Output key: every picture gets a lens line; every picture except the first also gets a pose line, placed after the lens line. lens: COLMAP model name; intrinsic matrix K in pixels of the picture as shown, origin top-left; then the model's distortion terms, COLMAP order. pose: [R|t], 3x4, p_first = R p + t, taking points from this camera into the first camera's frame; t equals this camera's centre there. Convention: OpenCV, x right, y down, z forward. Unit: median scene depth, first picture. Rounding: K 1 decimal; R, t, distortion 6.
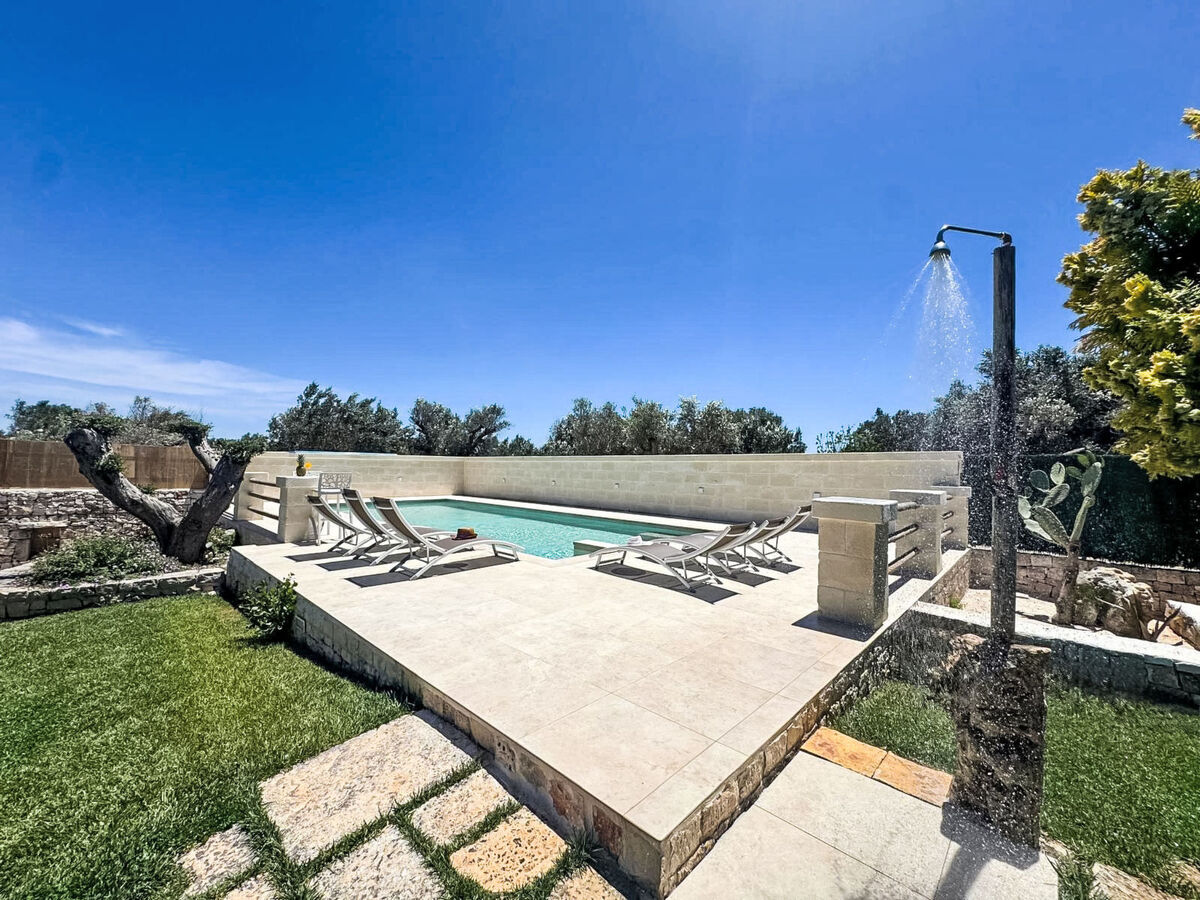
lens RADIAL K [[482.8, 0, 600.0], [0, 482.8, 450.0], [0, 0, 1]] dist [-0.006485, -0.000750]
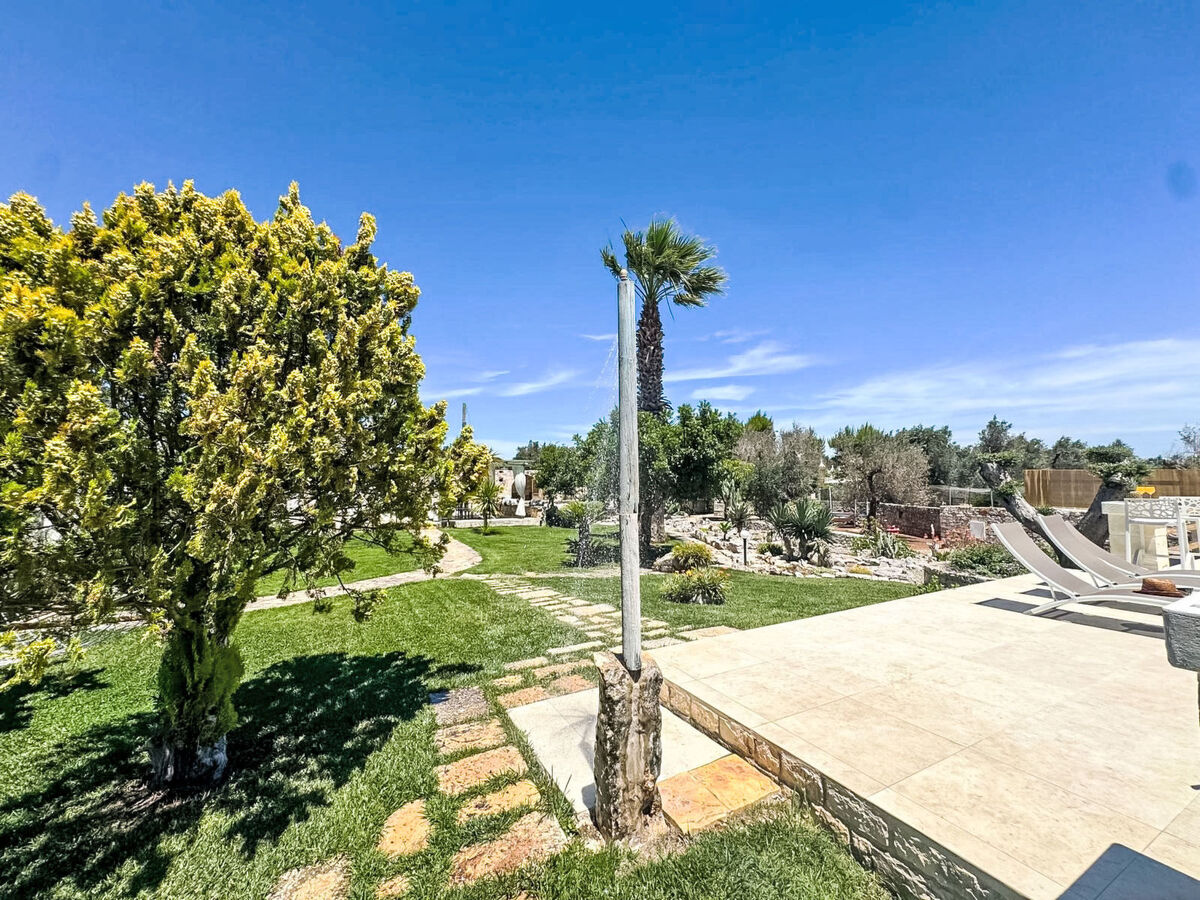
lens RADIAL K [[482.8, 0, 600.0], [0, 482.8, 450.0], [0, 0, 1]] dist [-0.006485, -0.000750]
pose [[-0.317063, -0.075322, -0.945409, 0.752739], [0.025466, 0.995806, -0.087878, 0.015132], [0.948063, -0.051938, -0.313815, 0.520960]]
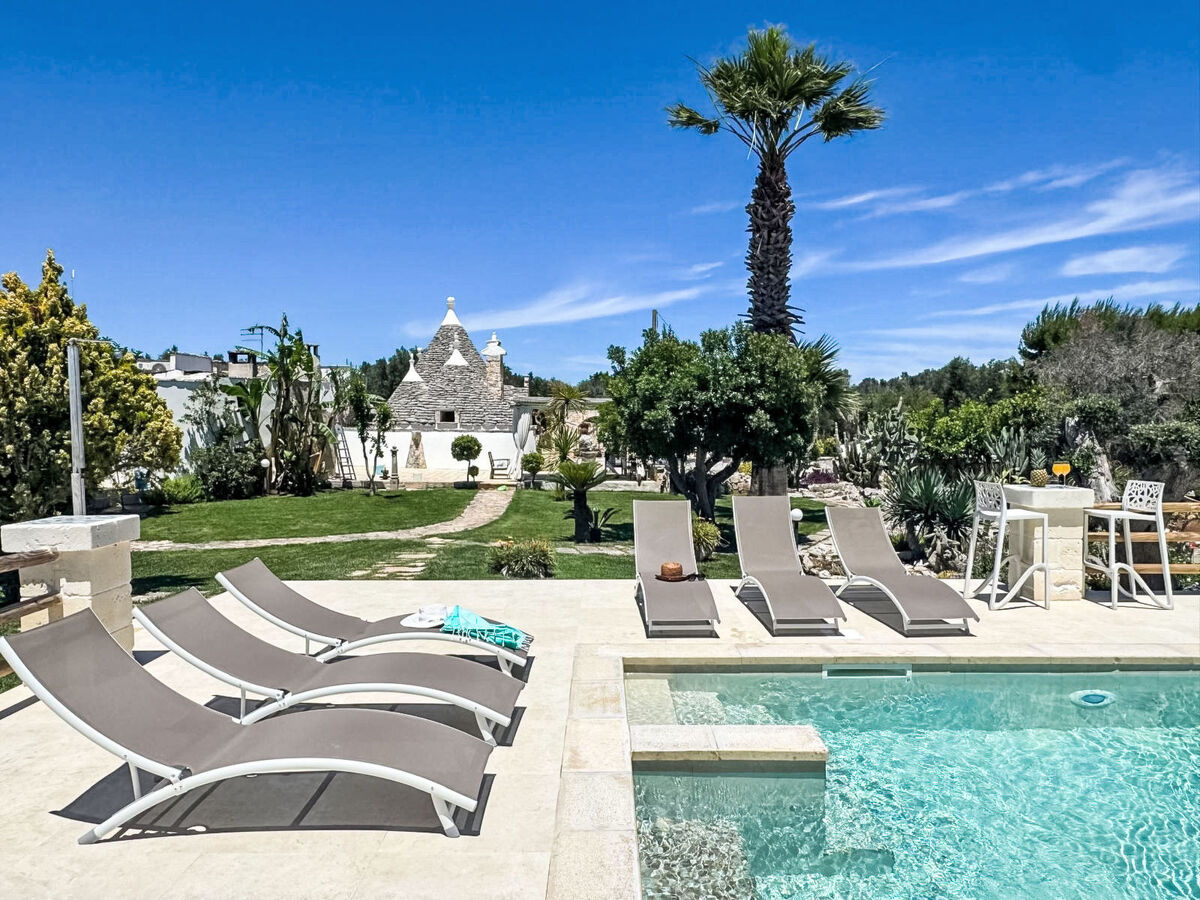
lens RADIAL K [[827.9, 0, 642.6], [0, 827.9, 451.3], [0, 0, 1]] dist [-0.040335, 0.001834]
pose [[-0.693293, 0.011658, -0.720562, 0.656460], [0.007745, 0.999932, 0.008725, -0.006183], [0.720614, 0.000468, -0.693336, 1.996230]]
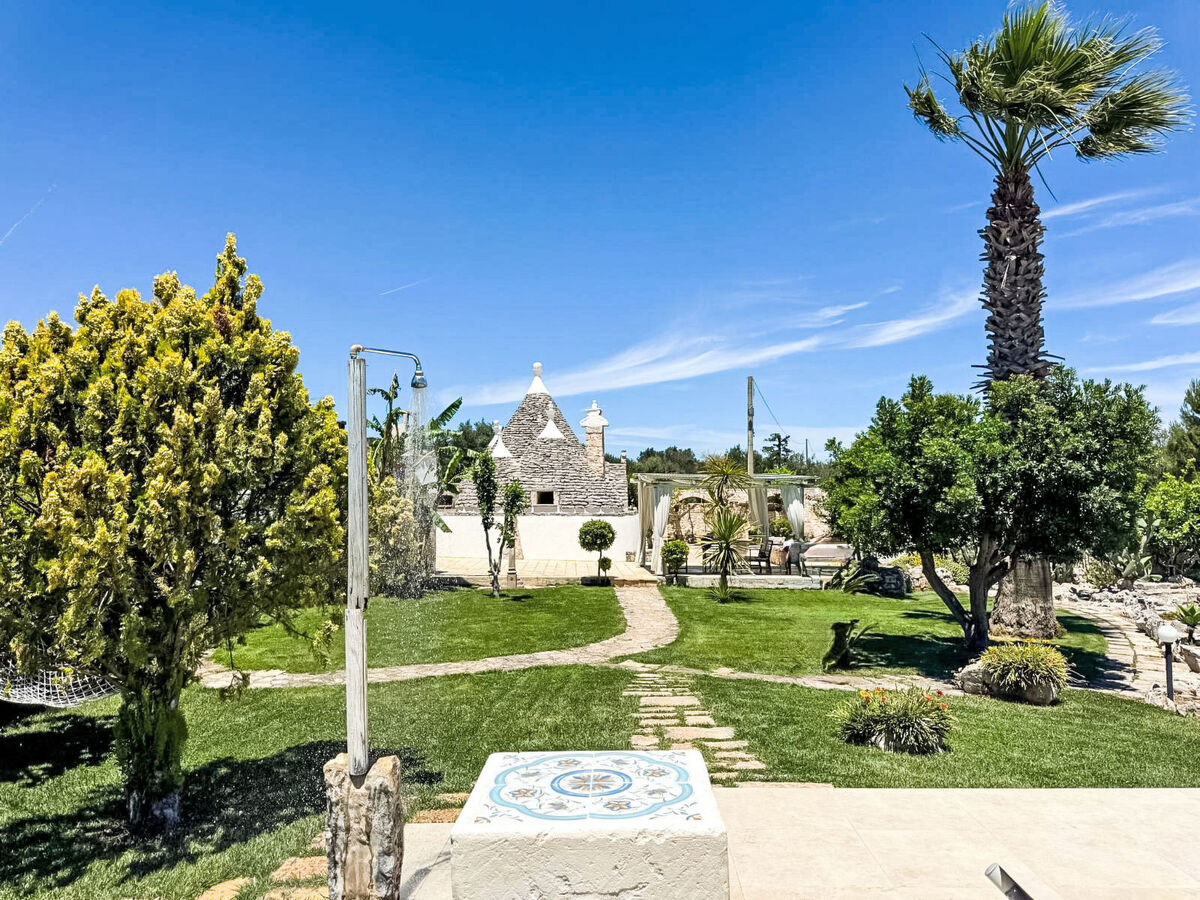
lens RADIAL K [[863.3, 0, 600.0], [0, 863.3, 450.0], [0, 0, 1]] dist [0.035433, -0.060398]
pose [[-0.741655, -0.051347, -0.668813, 0.679225], [0.010822, 0.996020, -0.088469, -0.031561], [0.670694, -0.072851, -0.738148, 1.078353]]
